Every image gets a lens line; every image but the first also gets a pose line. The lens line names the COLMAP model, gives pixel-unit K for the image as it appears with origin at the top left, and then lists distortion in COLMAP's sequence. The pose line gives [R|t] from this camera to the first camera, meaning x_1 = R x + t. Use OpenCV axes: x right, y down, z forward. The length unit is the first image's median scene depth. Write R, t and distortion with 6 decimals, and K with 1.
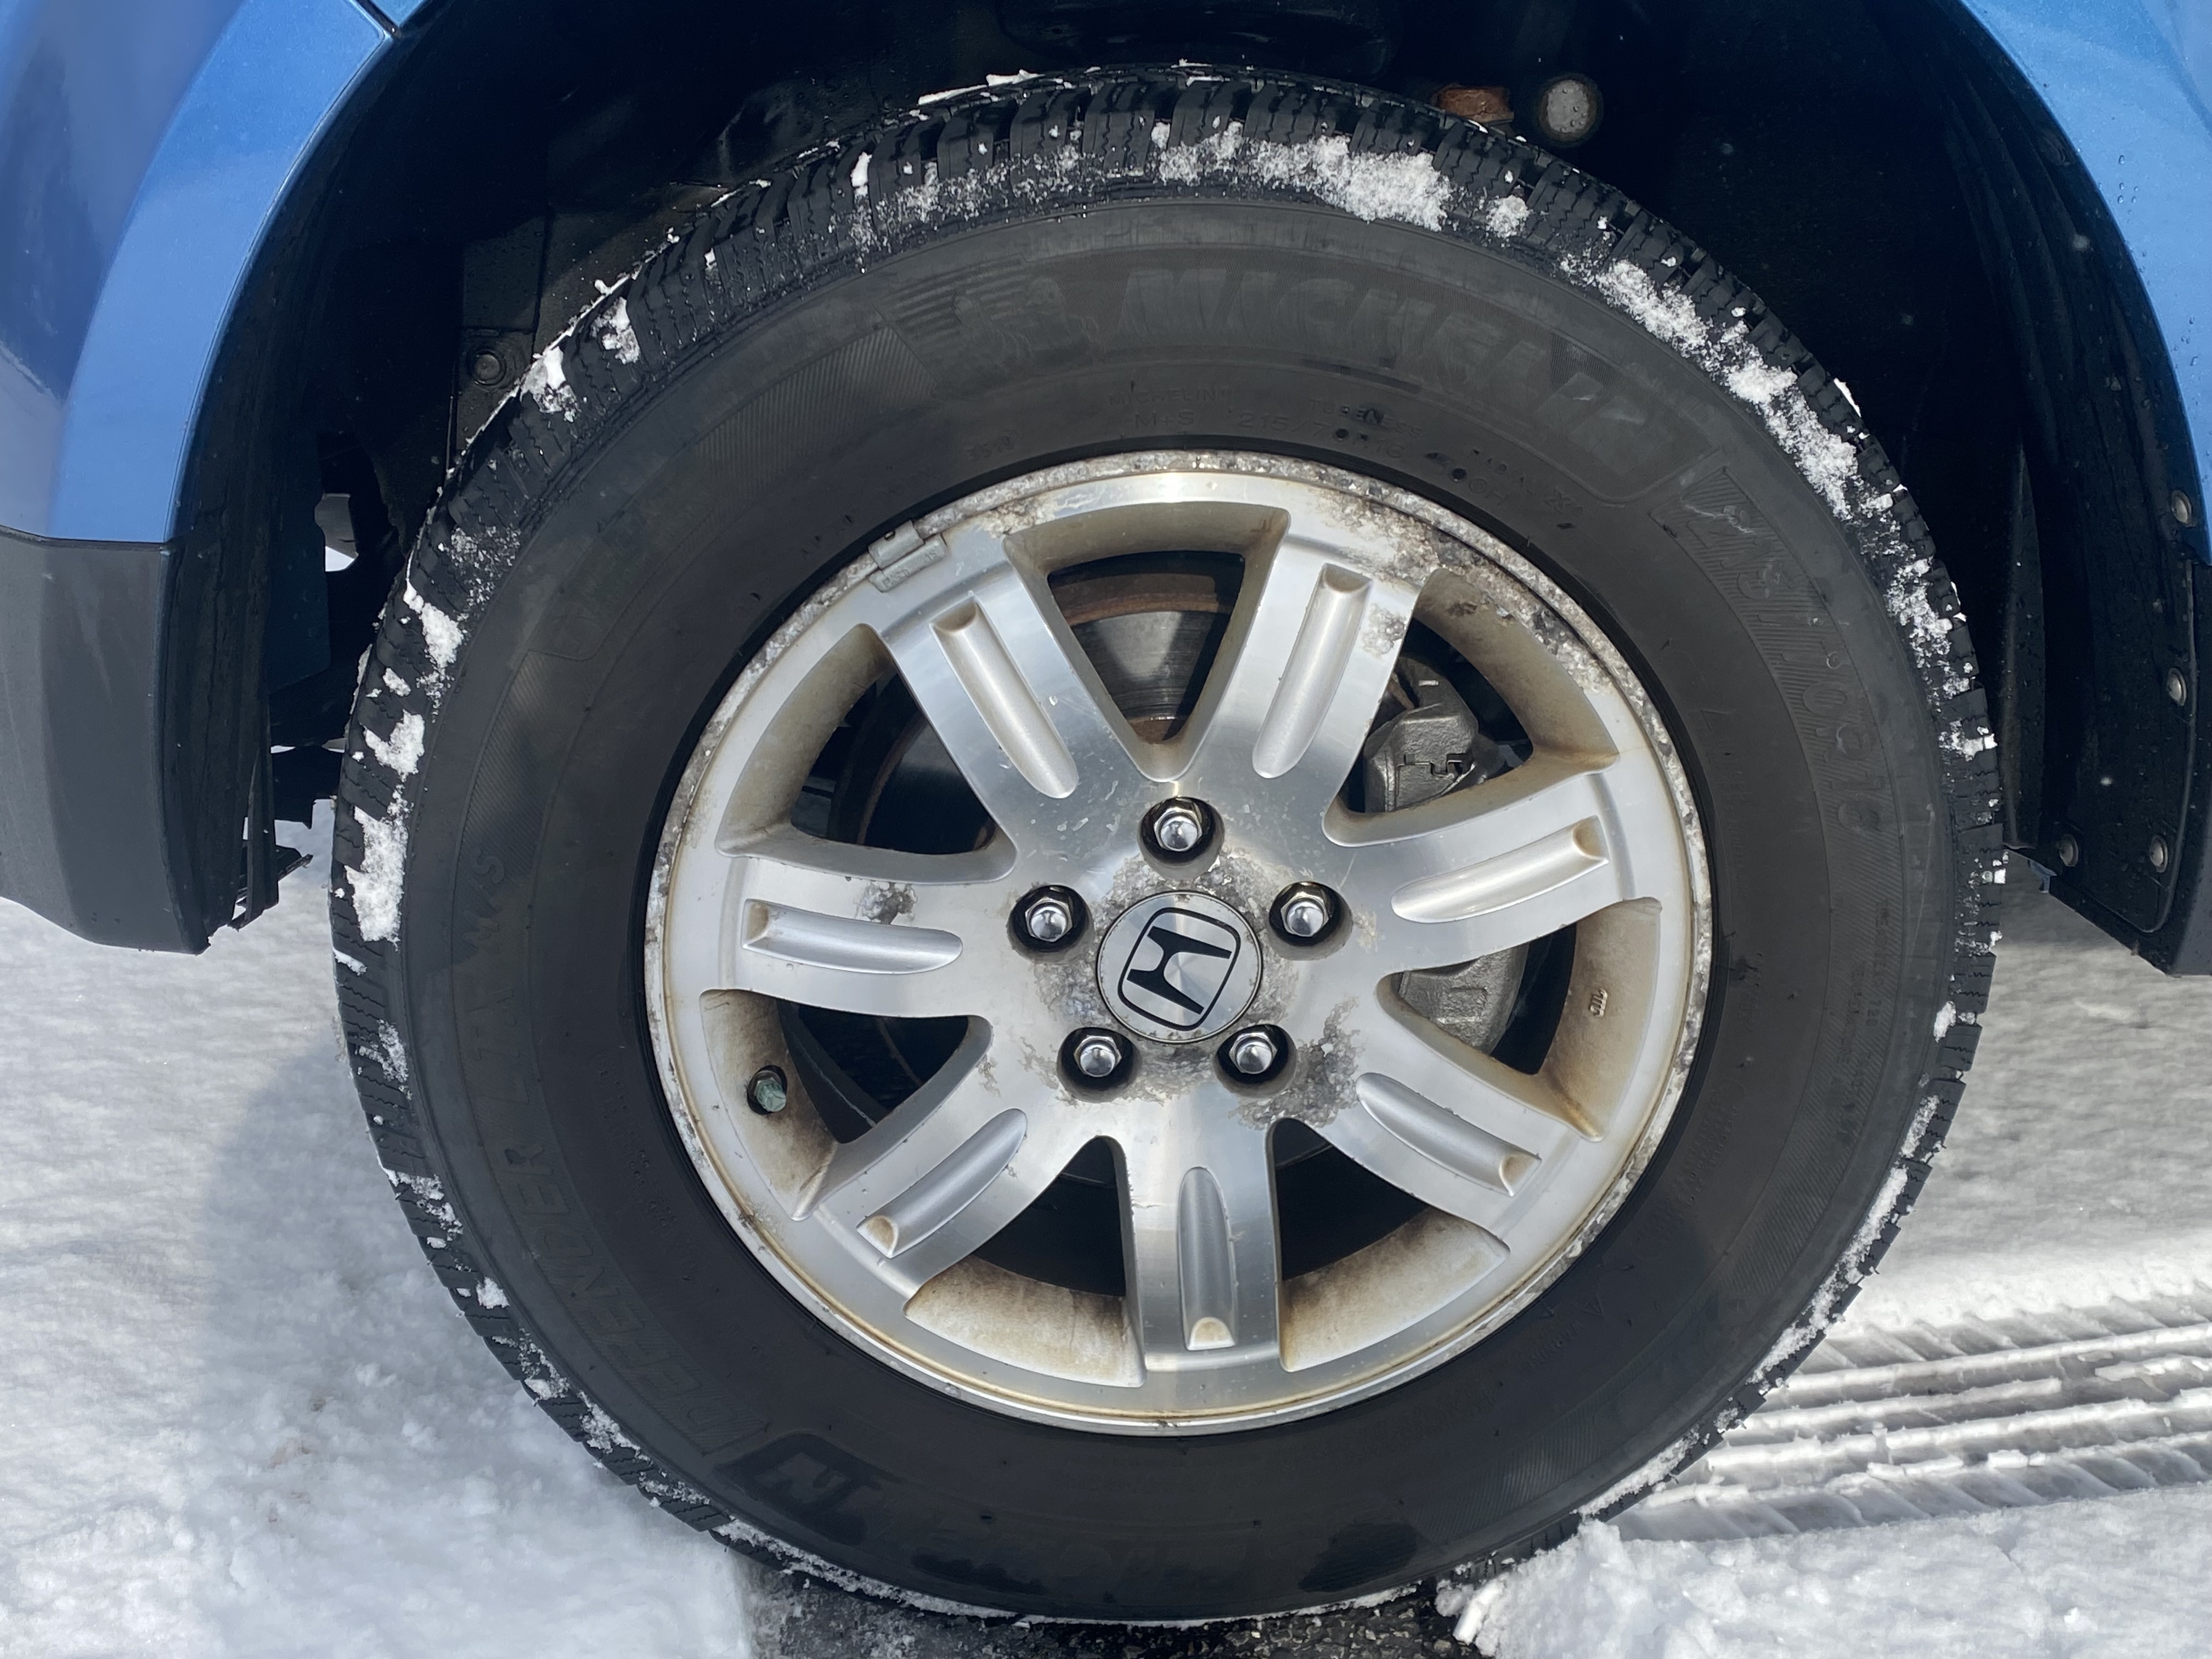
lens RADIAL K [[2434.9, 0, 1119.2], [0, 2434.9, 818.7], [0, 0, 1]] dist [0.069806, 0.000000]
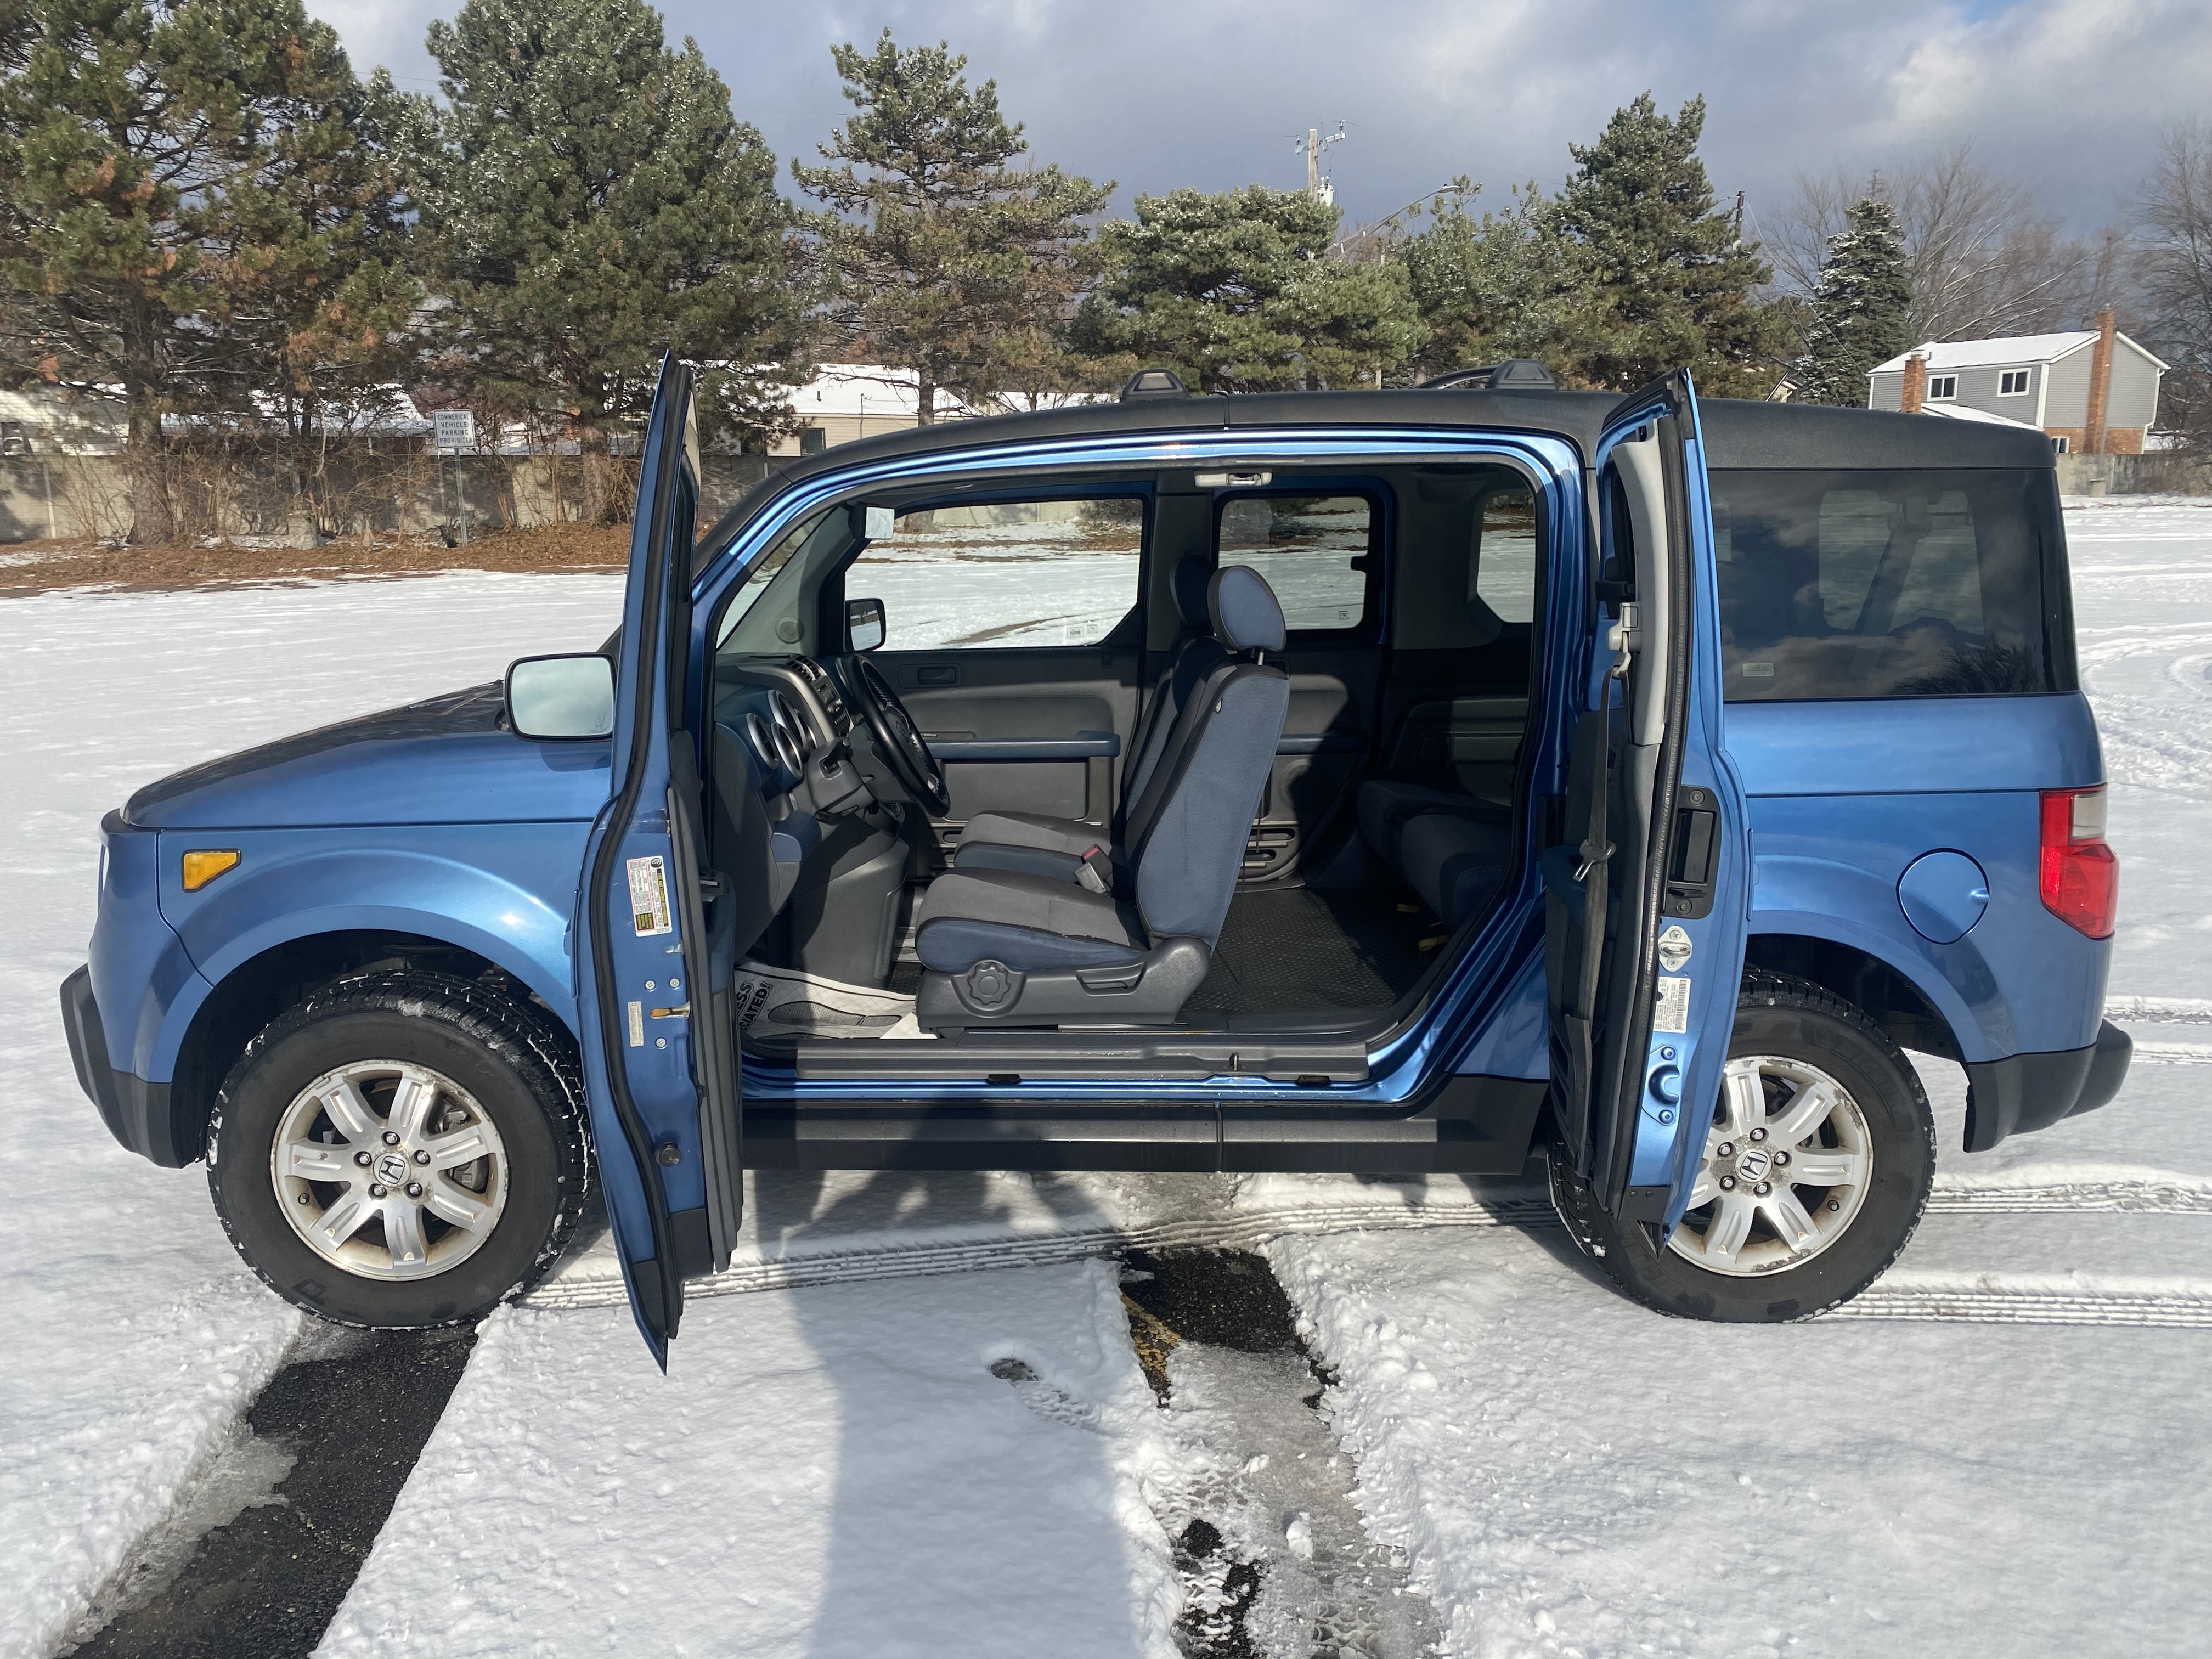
lens RADIAL K [[1689.5, 0, 1076.0], [0, 1689.5, 820.1], [0, 0, 1]] dist [0.020626, -0.024033]
pose [[0.999161, -0.017201, -0.037164, 1.411335], [0.011137, 0.987439, -0.157610, -0.068674], [0.039409, 0.157063, 0.986802, -2.139237]]
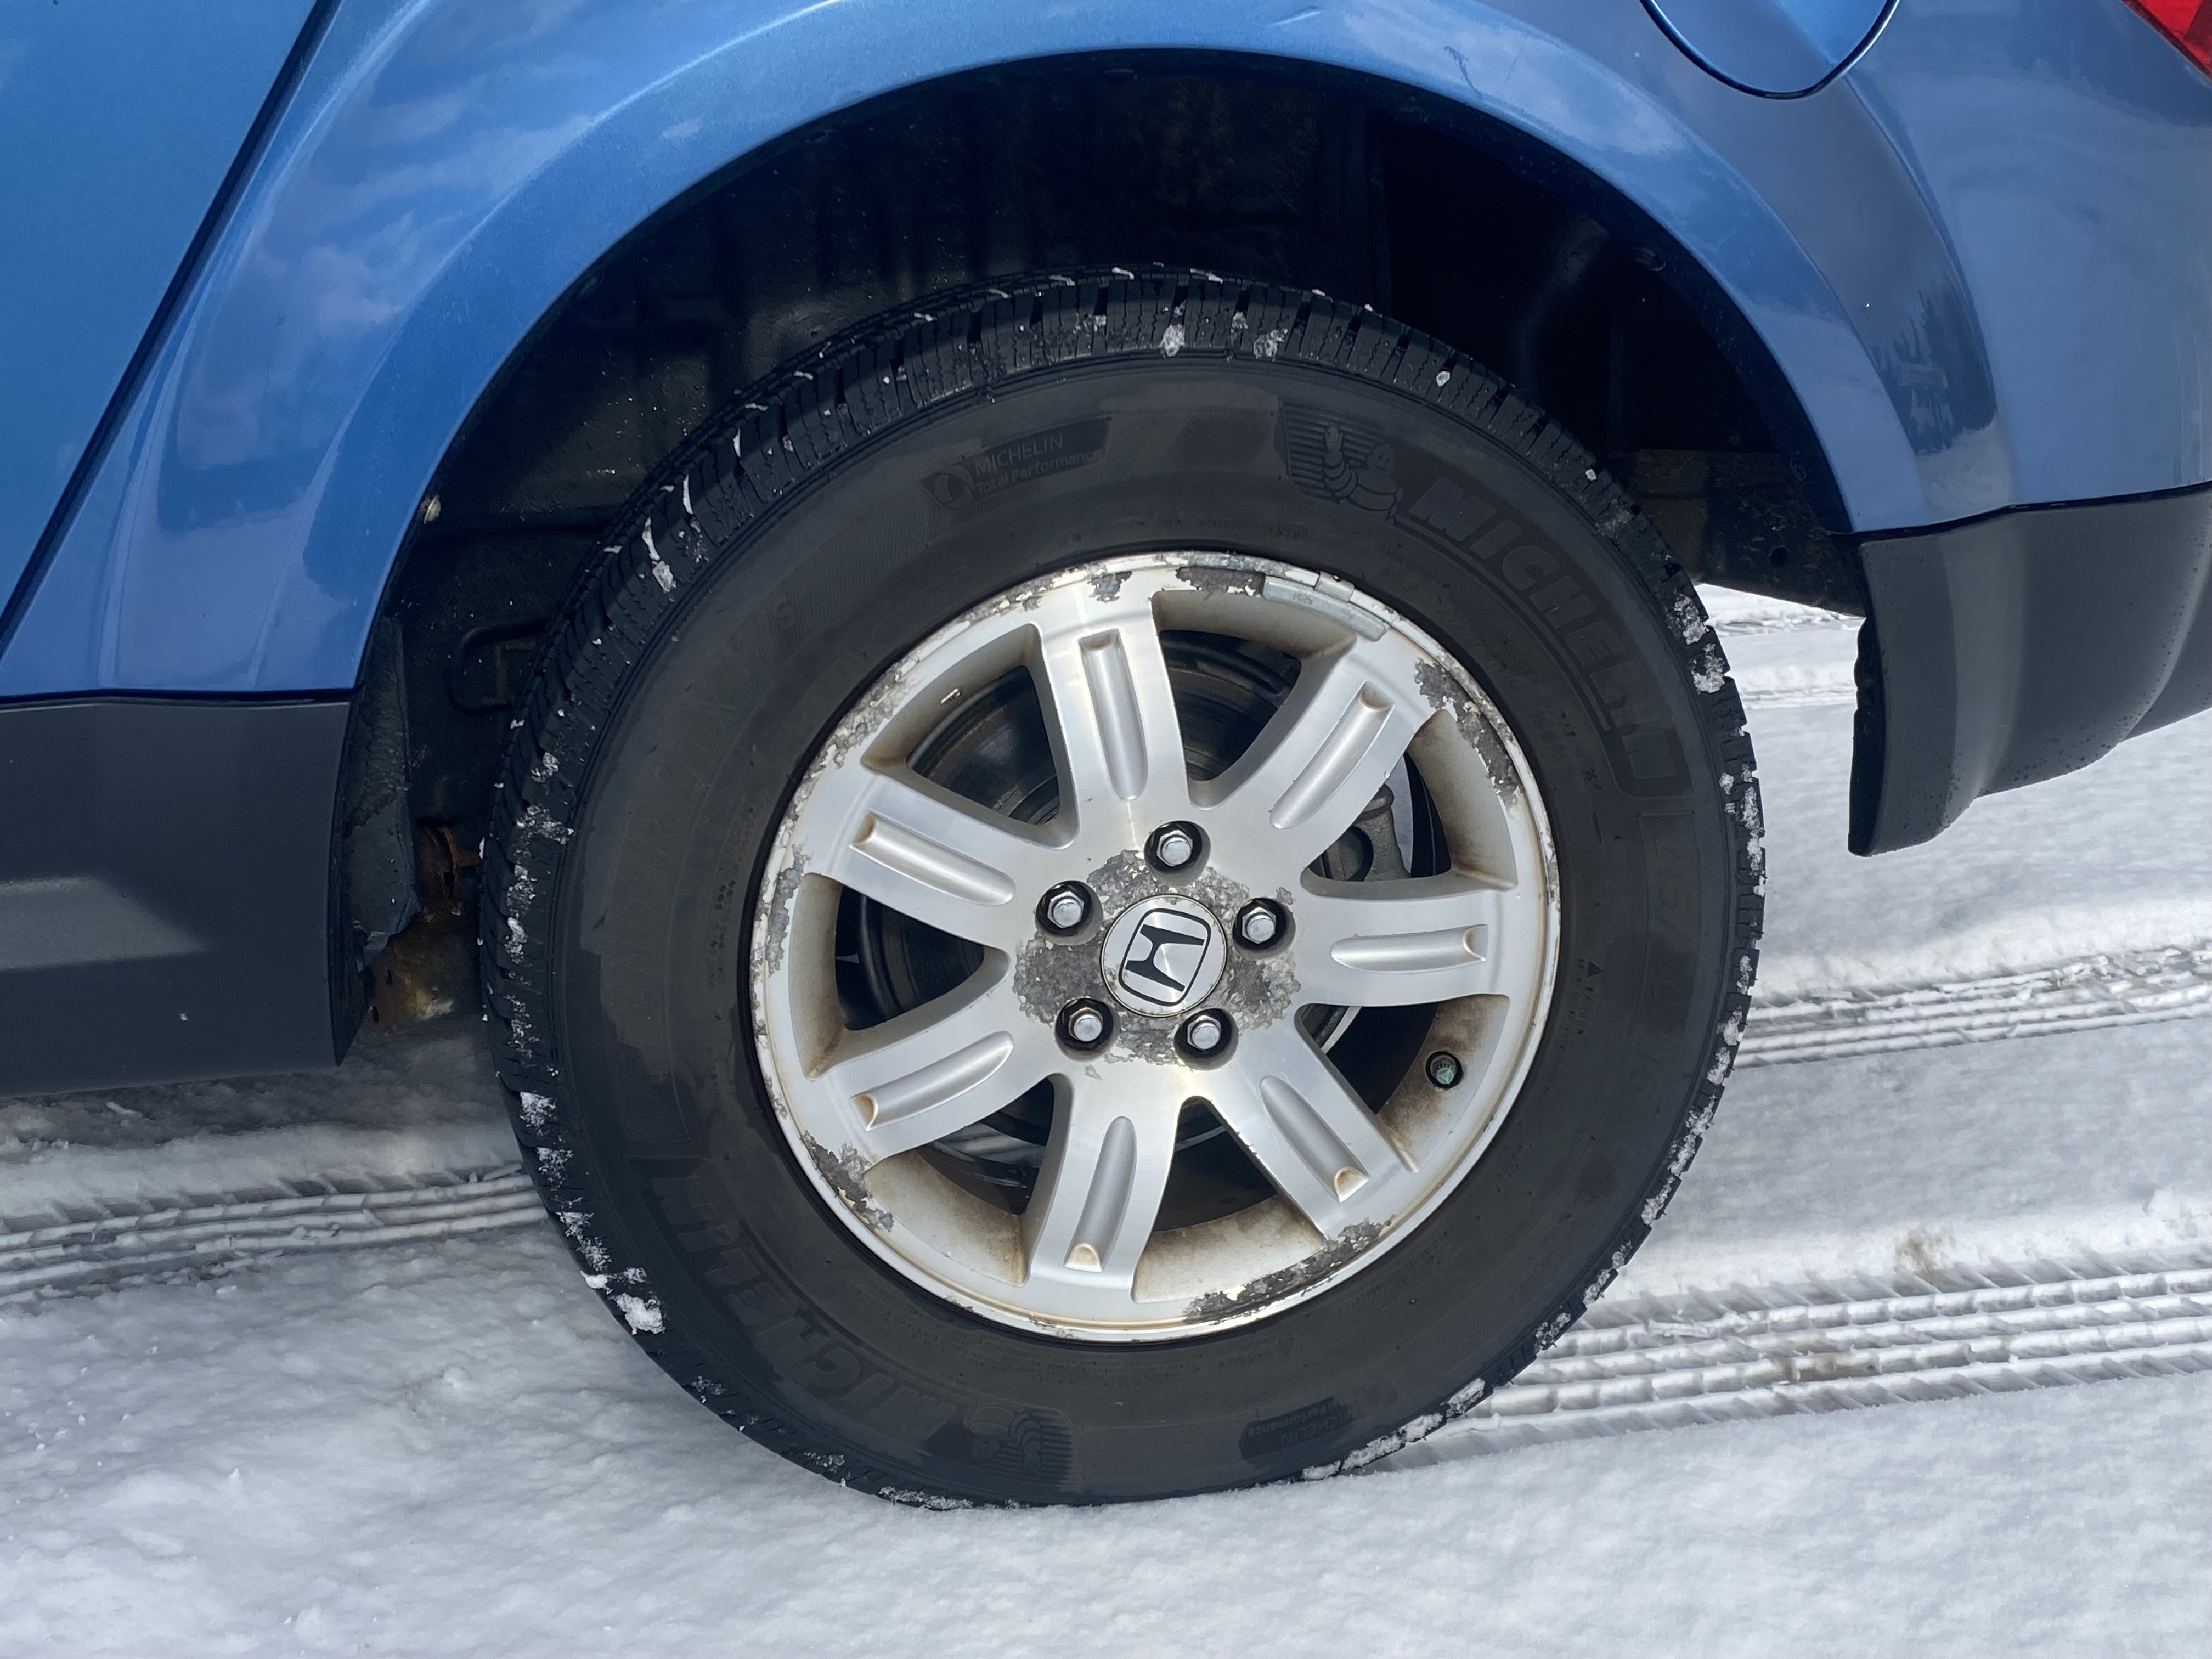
lens RADIAL K [[2434.9, 0, 1193.2], [0, 2434.9, 805.8], [0, 0, 1]] dist [0.069806, 0.000000]
pose [[0.980124, -0.083268, 0.180066, 2.331544], [0.094246, 0.994122, -0.053283, 0.073004], [-0.174571, 0.069195, 0.982210, -0.141840]]
